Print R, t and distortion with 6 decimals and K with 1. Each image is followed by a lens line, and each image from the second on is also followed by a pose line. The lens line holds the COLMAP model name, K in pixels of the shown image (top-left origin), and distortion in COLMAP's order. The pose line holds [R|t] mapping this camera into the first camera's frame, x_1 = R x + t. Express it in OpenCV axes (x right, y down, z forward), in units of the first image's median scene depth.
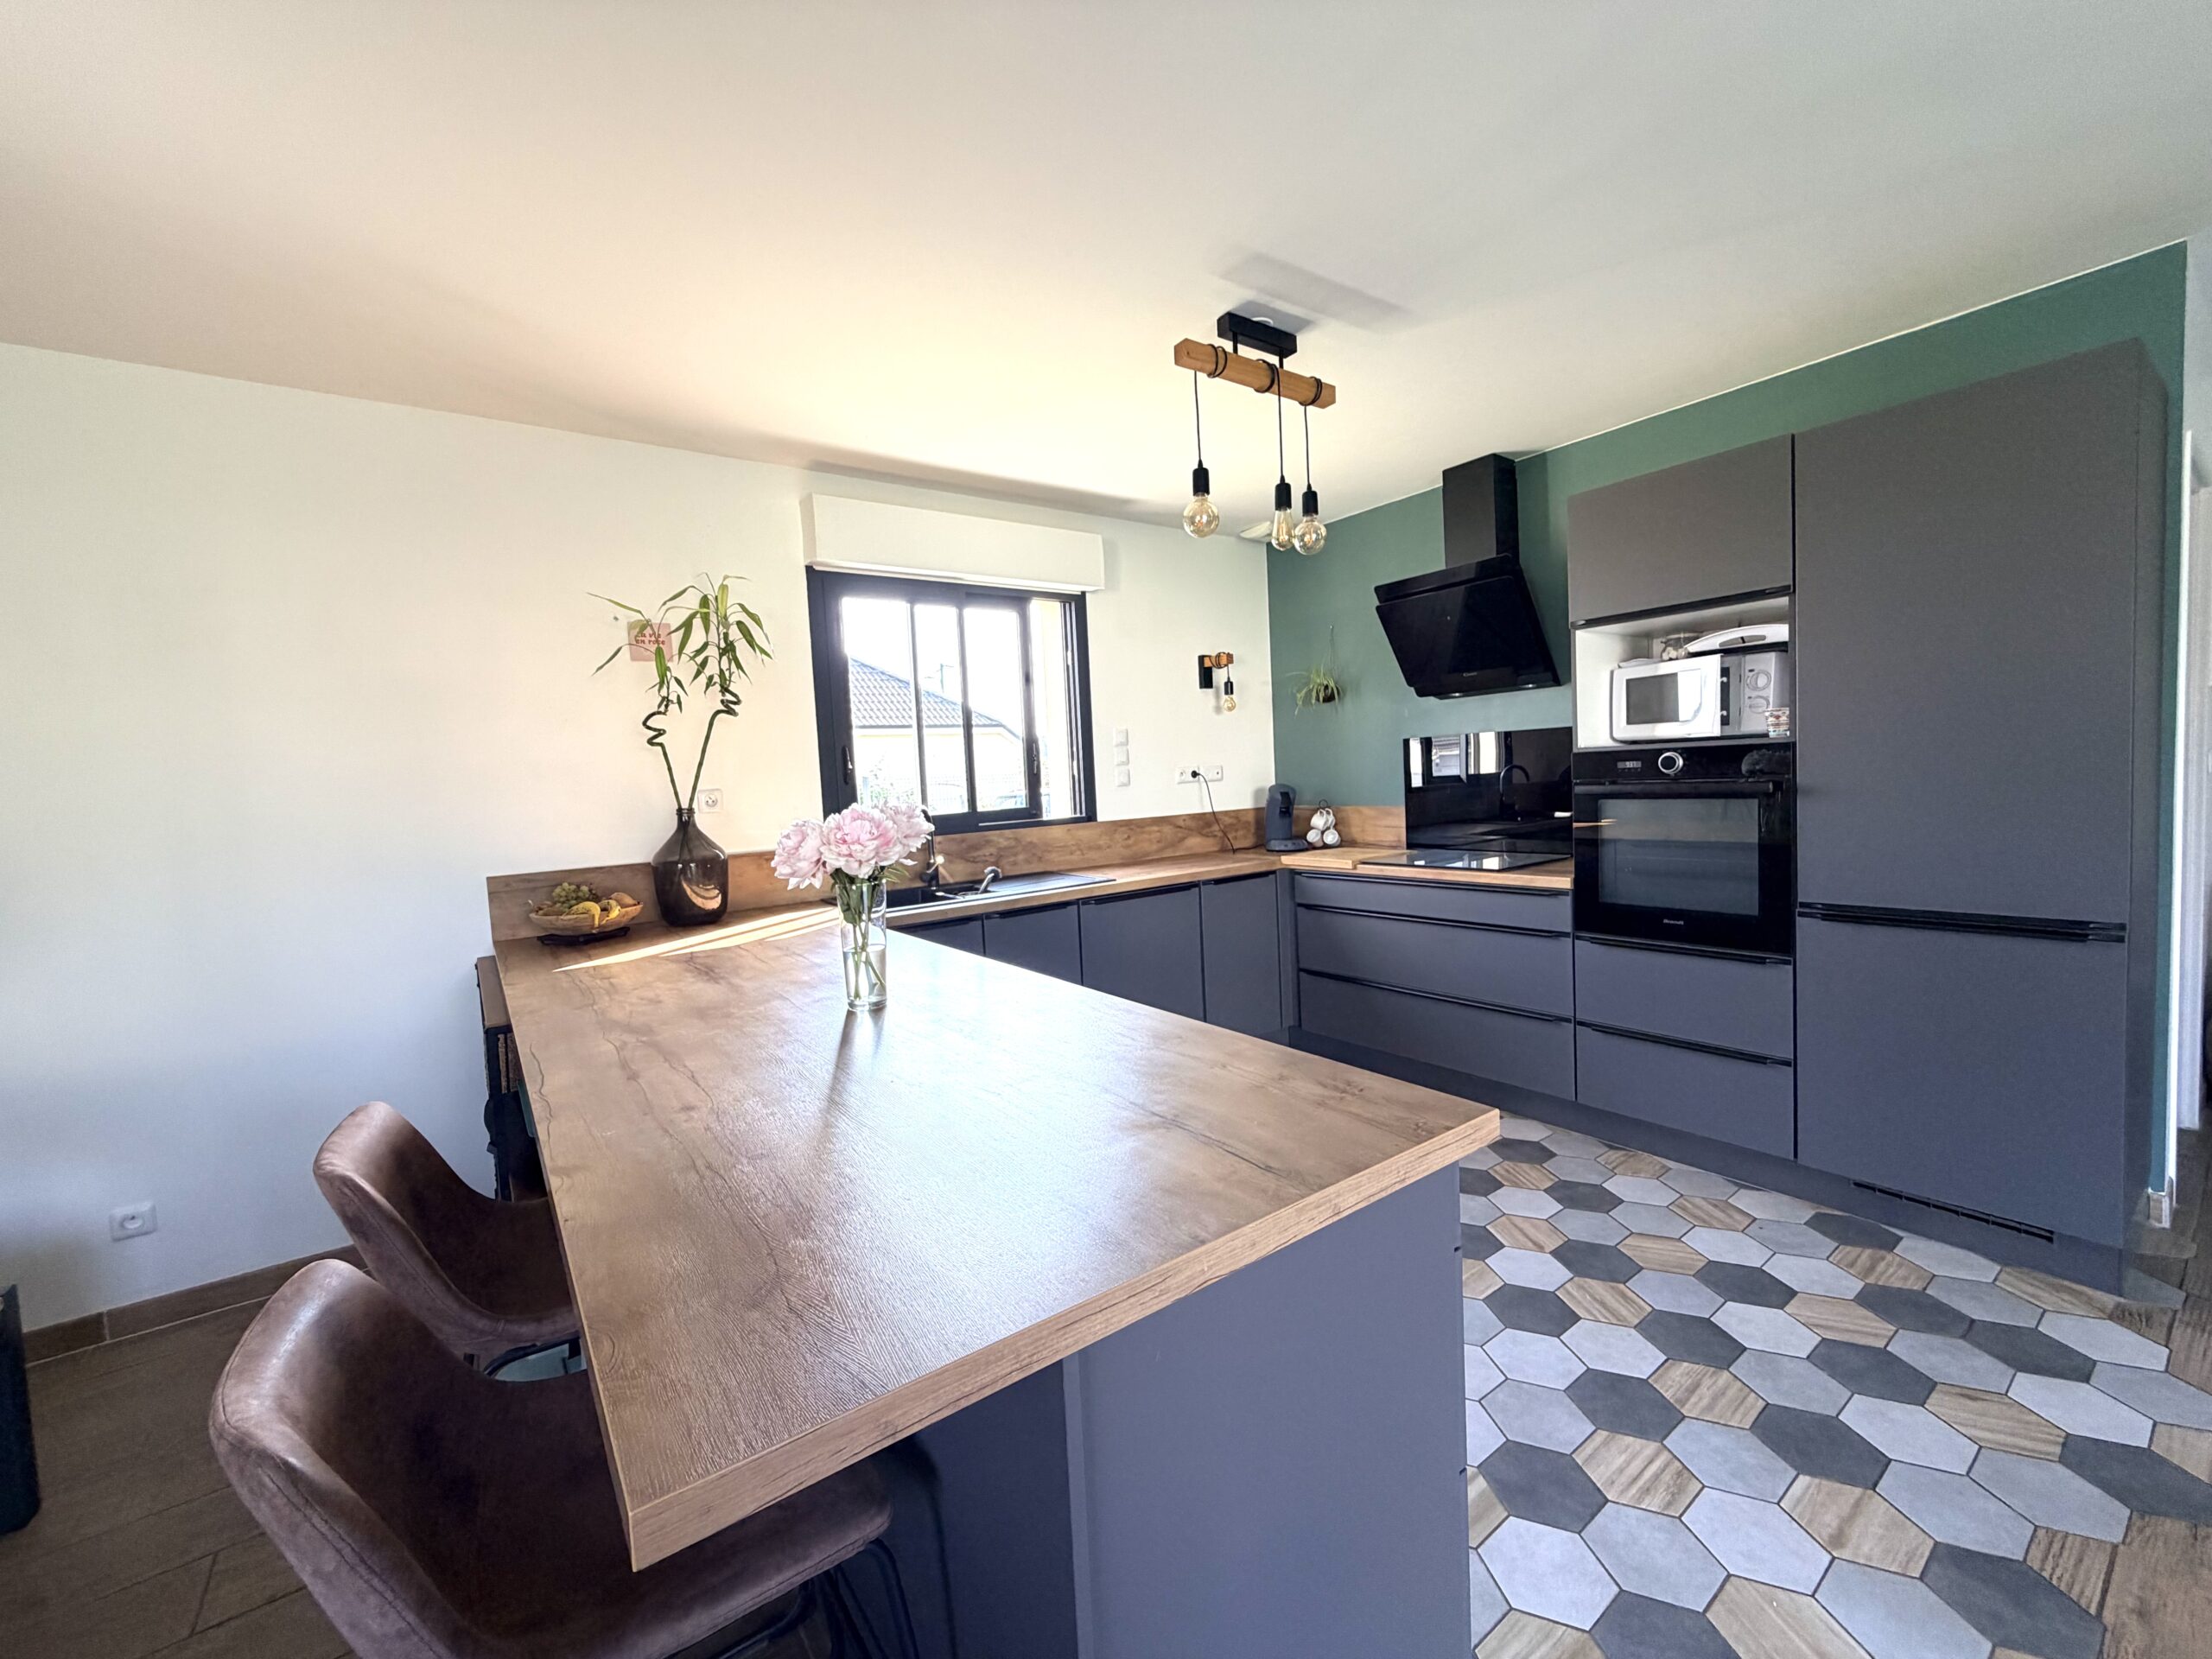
lens RADIAL K [[879.2, 0, 1106.0], [0, 879.2, 829.5], [0, 0, 1]] dist [-0.000200, 0.000171]
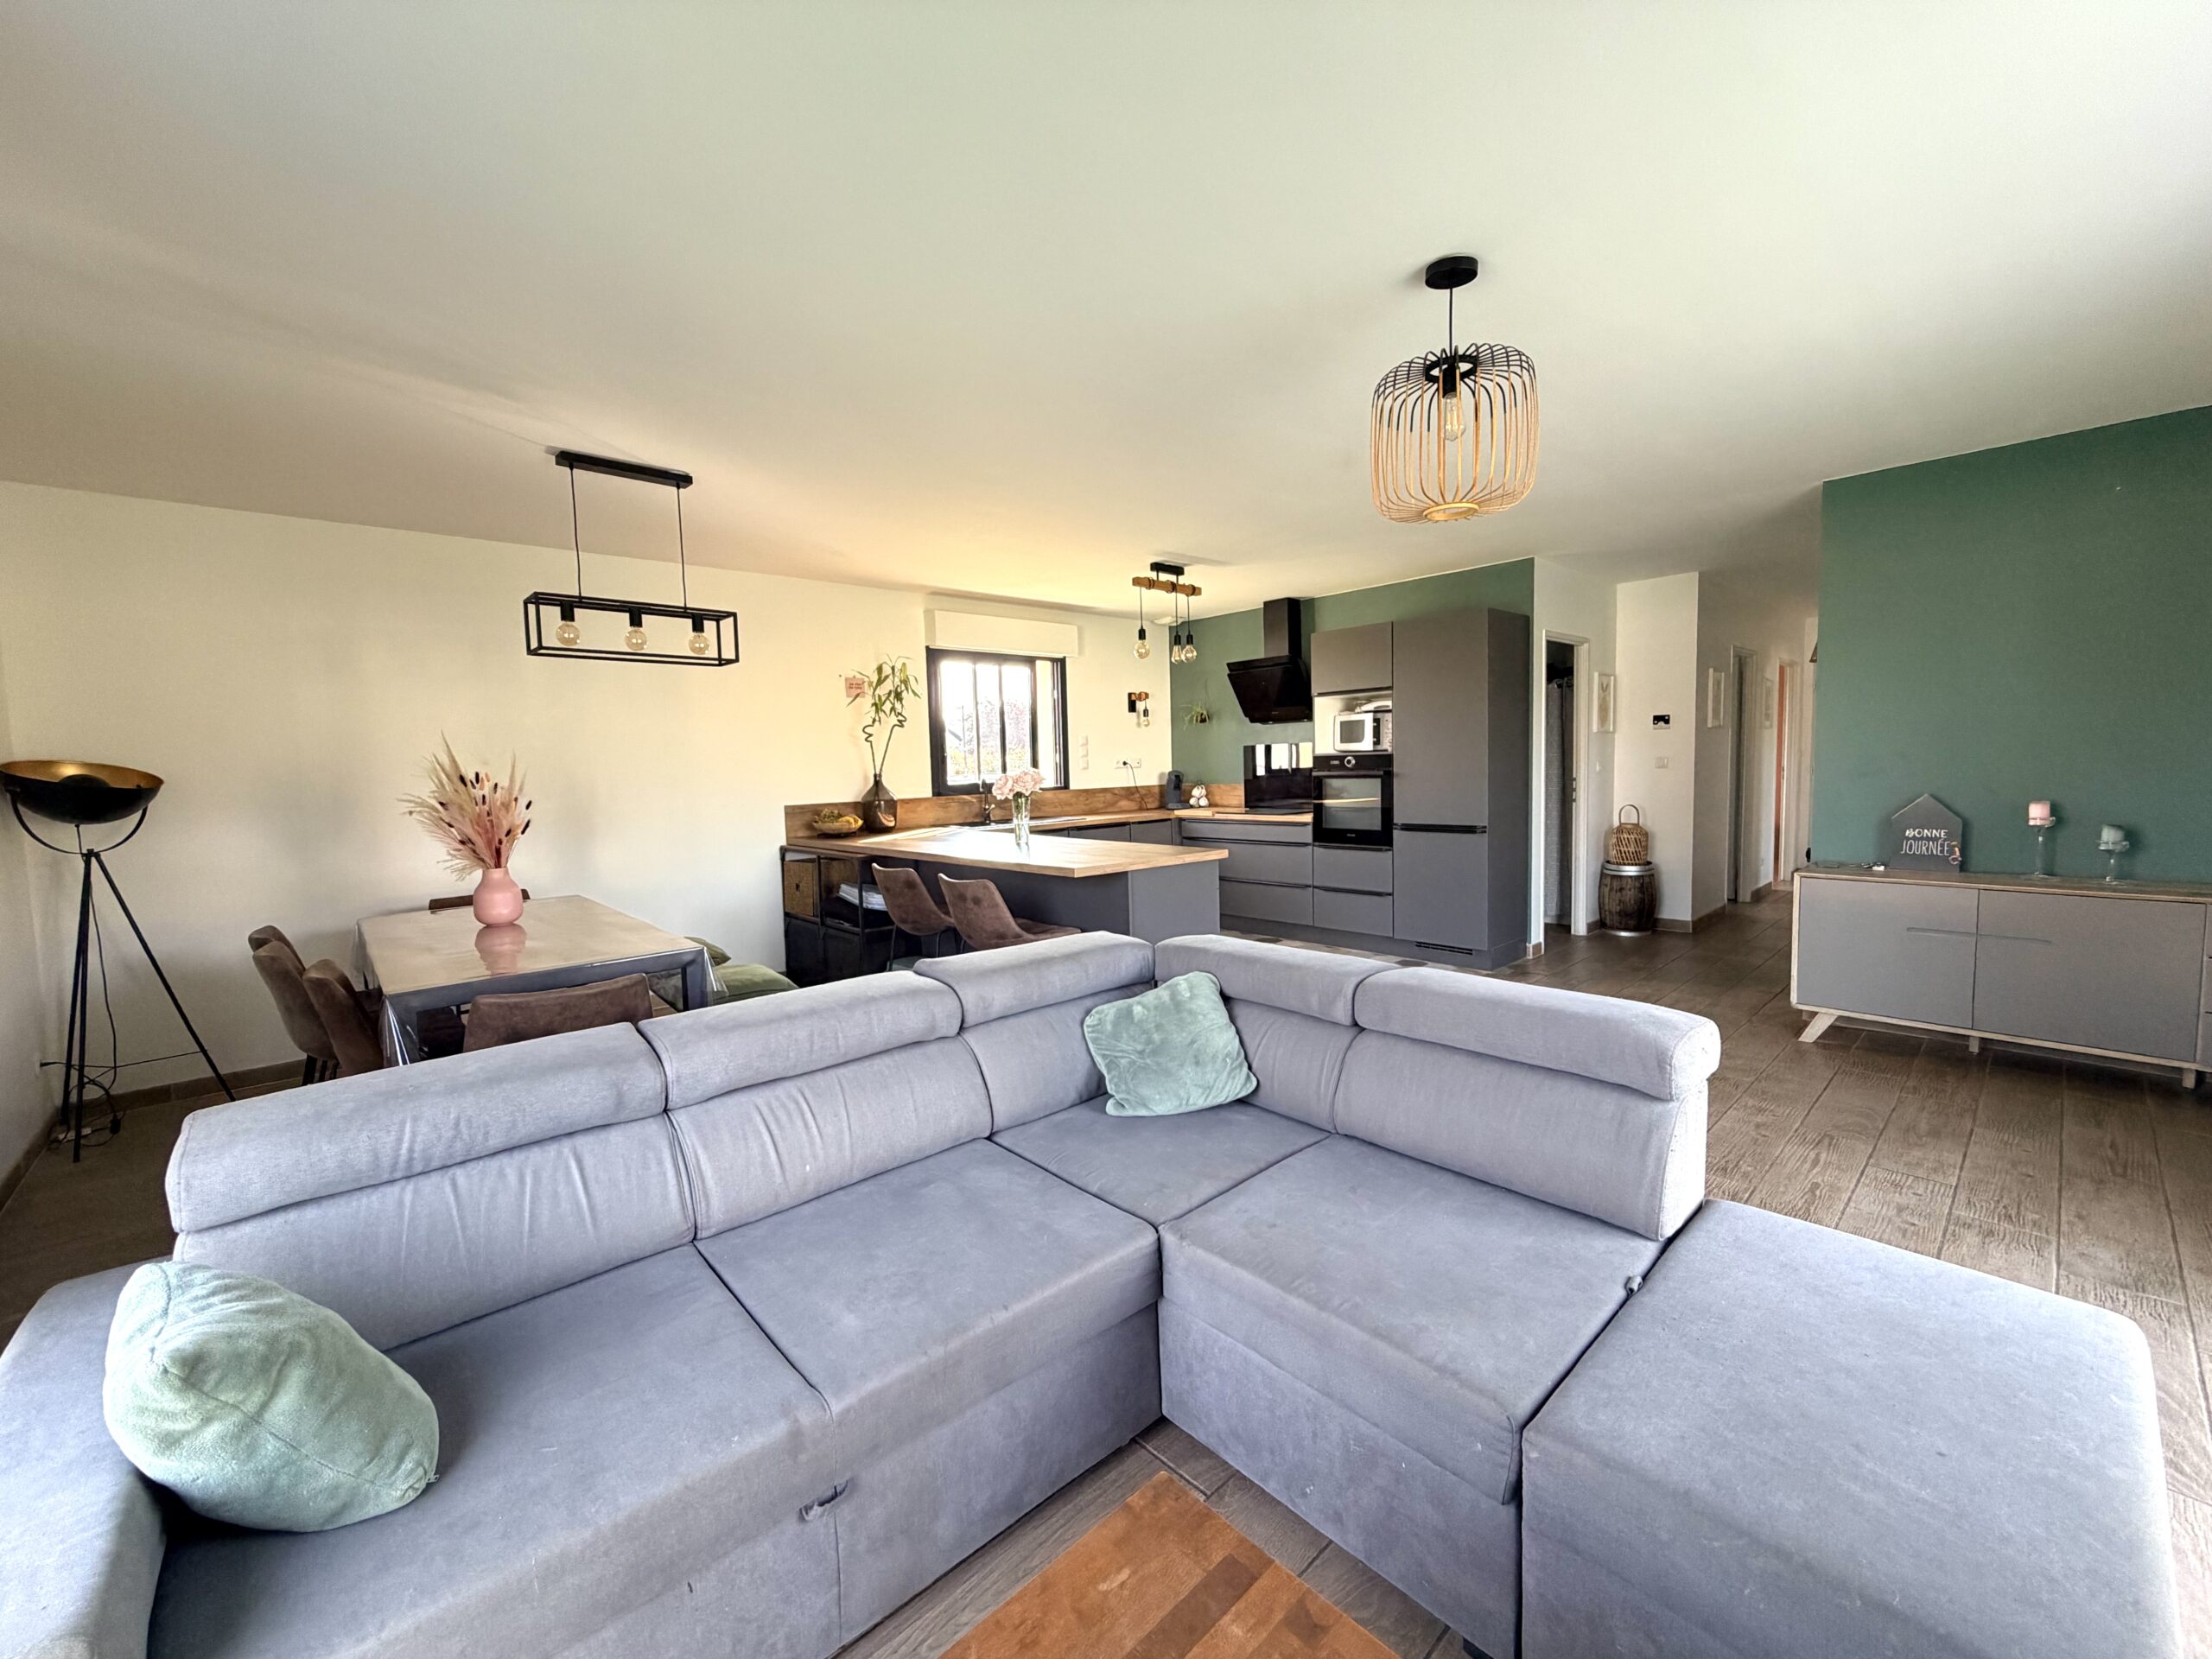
lens RADIAL K [[879.2, 0, 1106.0], [0, 879.2, 829.5], [0, 0, 1]] dist [-0.000200, 0.000171]
pose [[0.993150, 0.013265, 0.116095, -0.167090], [-0.014300, 0.999865, 0.008087, 0.065701], [-0.115972, -0.009692, 0.993205, -0.869067]]
